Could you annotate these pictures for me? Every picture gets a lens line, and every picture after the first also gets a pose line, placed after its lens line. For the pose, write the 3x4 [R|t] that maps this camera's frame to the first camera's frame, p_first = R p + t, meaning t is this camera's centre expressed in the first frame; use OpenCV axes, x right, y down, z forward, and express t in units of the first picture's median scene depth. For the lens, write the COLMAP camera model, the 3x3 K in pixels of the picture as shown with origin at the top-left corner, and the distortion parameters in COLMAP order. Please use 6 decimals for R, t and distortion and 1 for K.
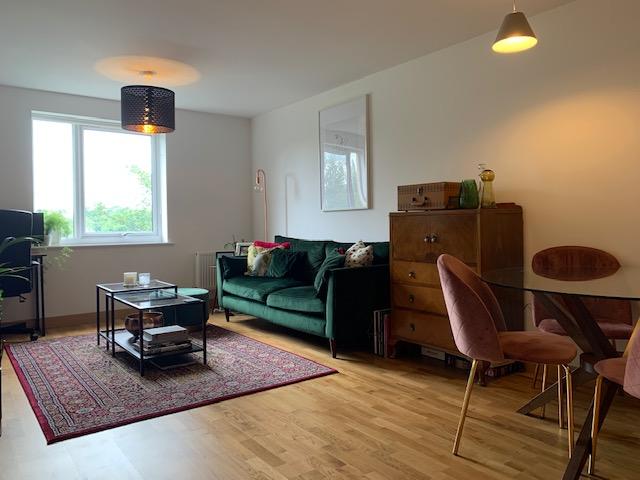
lens RADIAL K [[492.7, 0, 319.4], [0, 492.7, 231.5], [0, 0, 1]] dist [0.042897, -0.003613]
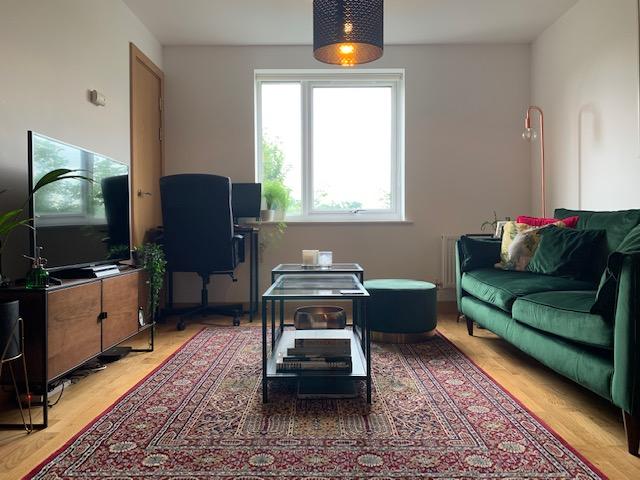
lens RADIAL K [[492.7, 0, 319.4], [0, 492.7, 231.5], [0, 0, 1]] dist [0.042897, -0.003613]
pose [[0.797200, 0.010297, -0.603627, 0.057540], [-0.013526, 0.999908, -0.000807, 0.047689], [0.603564, 0.008808, 0.797266, 0.364206]]
